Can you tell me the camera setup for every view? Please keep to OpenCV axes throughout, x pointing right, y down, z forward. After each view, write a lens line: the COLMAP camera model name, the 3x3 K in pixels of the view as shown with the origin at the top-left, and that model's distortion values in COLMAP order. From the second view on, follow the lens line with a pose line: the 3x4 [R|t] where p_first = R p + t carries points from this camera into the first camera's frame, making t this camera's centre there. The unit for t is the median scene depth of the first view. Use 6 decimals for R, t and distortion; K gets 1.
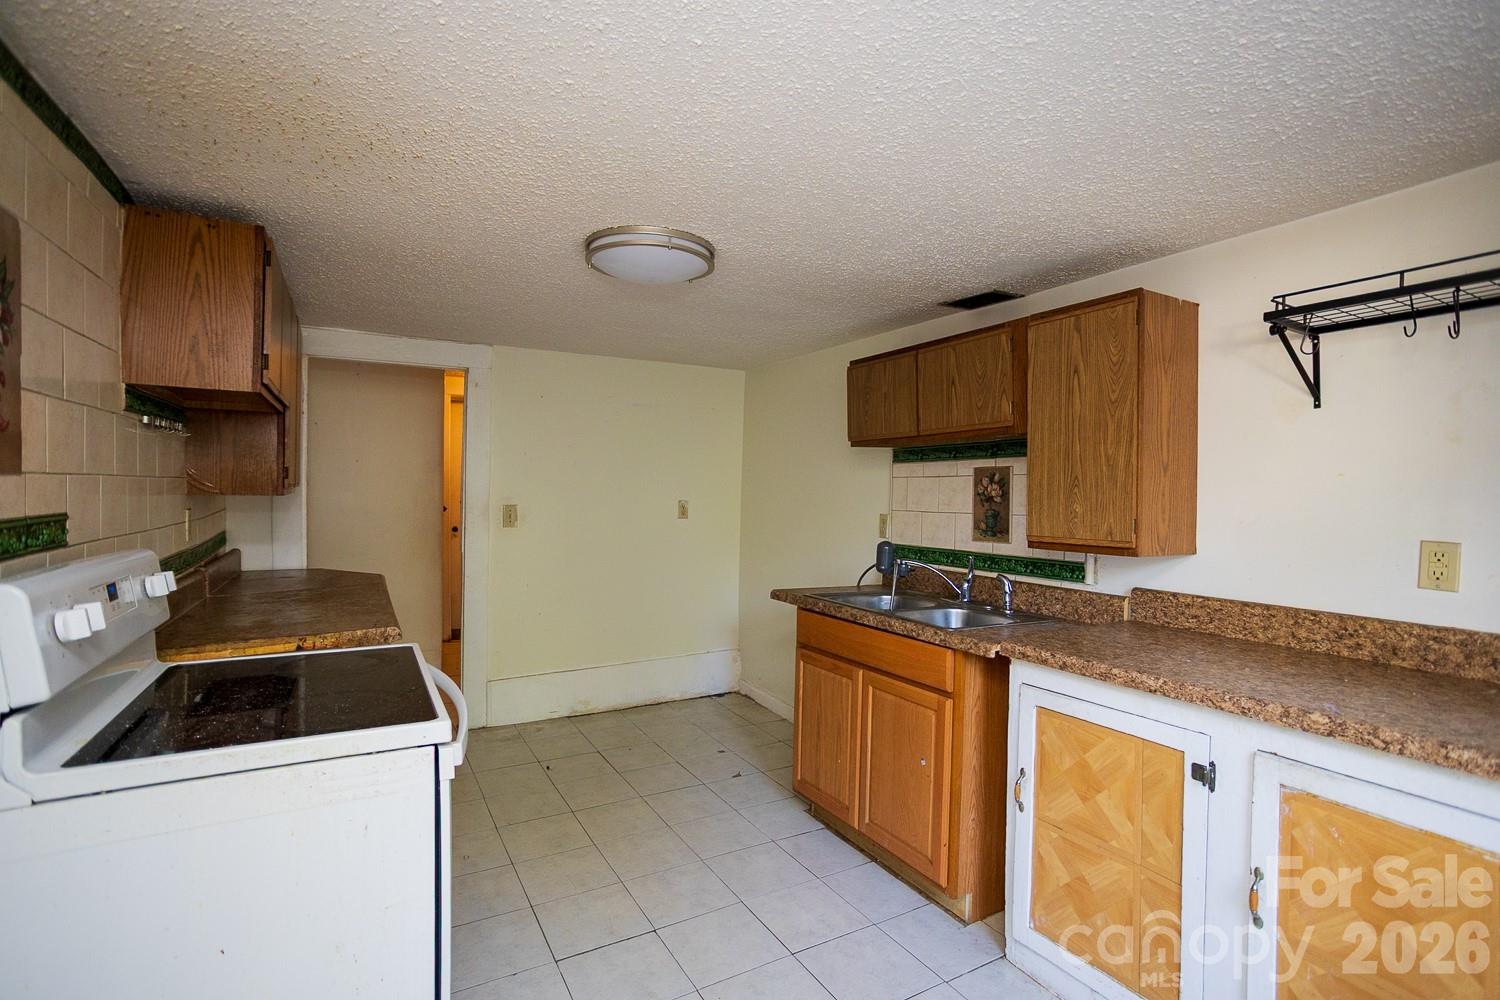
lens RADIAL K [[732.5, 0, 743.5], [0, 732.5, 502.7], [0, 0, 1]] dist [-0.004847, 0.003622]
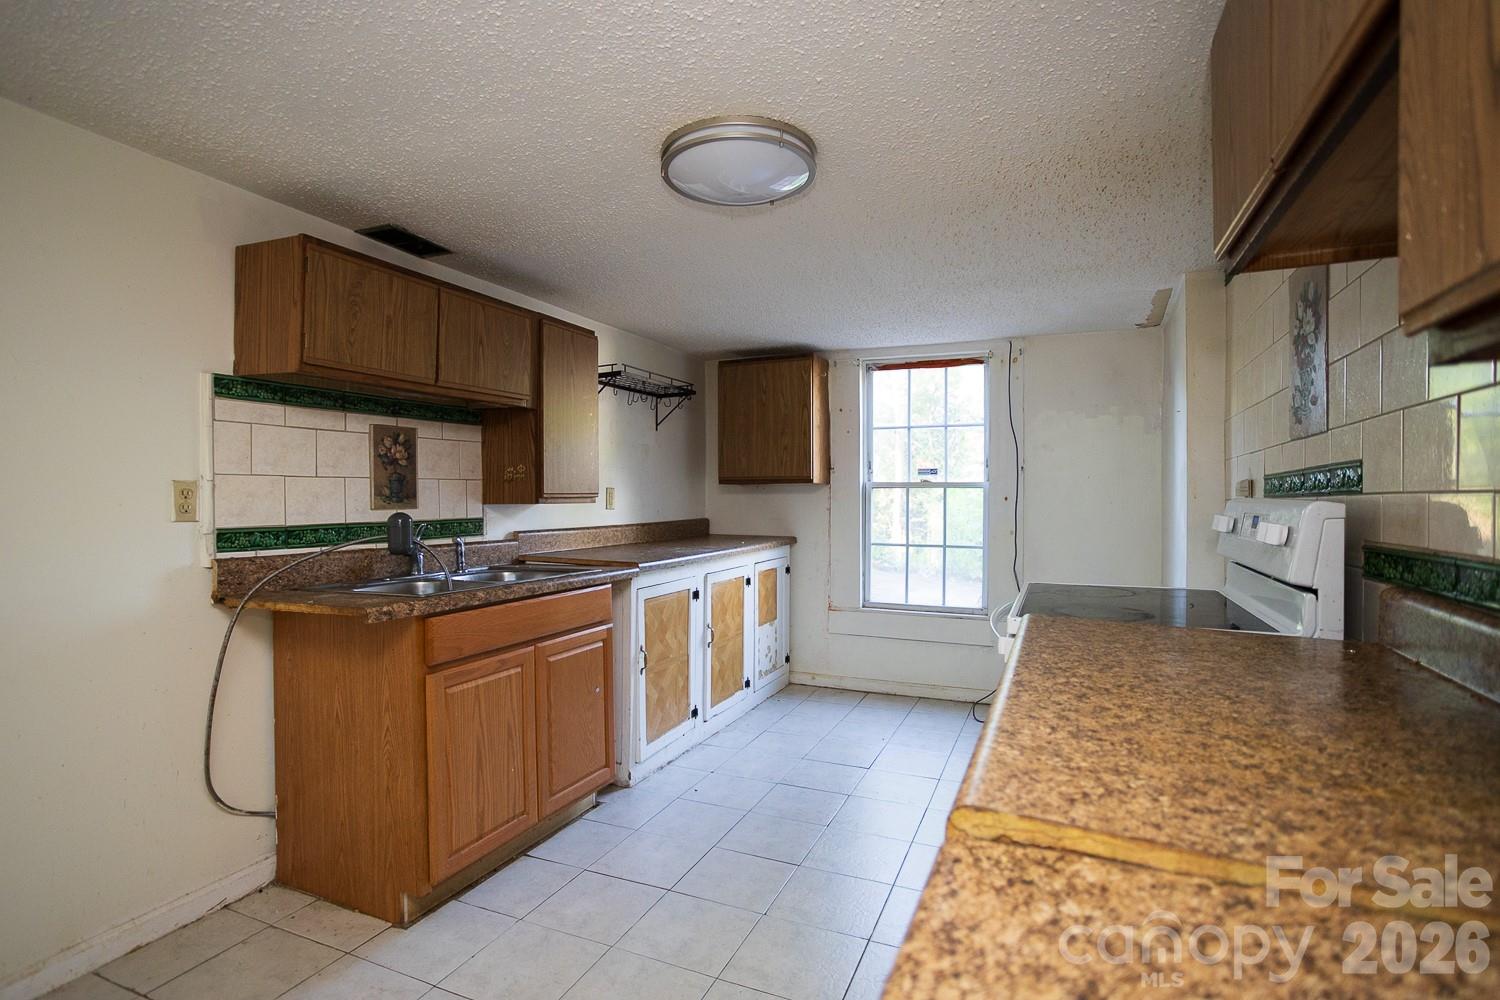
lens RADIAL K [[732.5, 0, 743.4], [0, 732.5, 496.6], [0, 0, 1]] dist [-0.004847, 0.003622]
pose [[-0.601011, -0.012165, 0.799148, -0.651462], [0.005567, 0.999796, 0.019406, 0.023398], [-0.799221, 0.016112, -0.600821, 1.208811]]
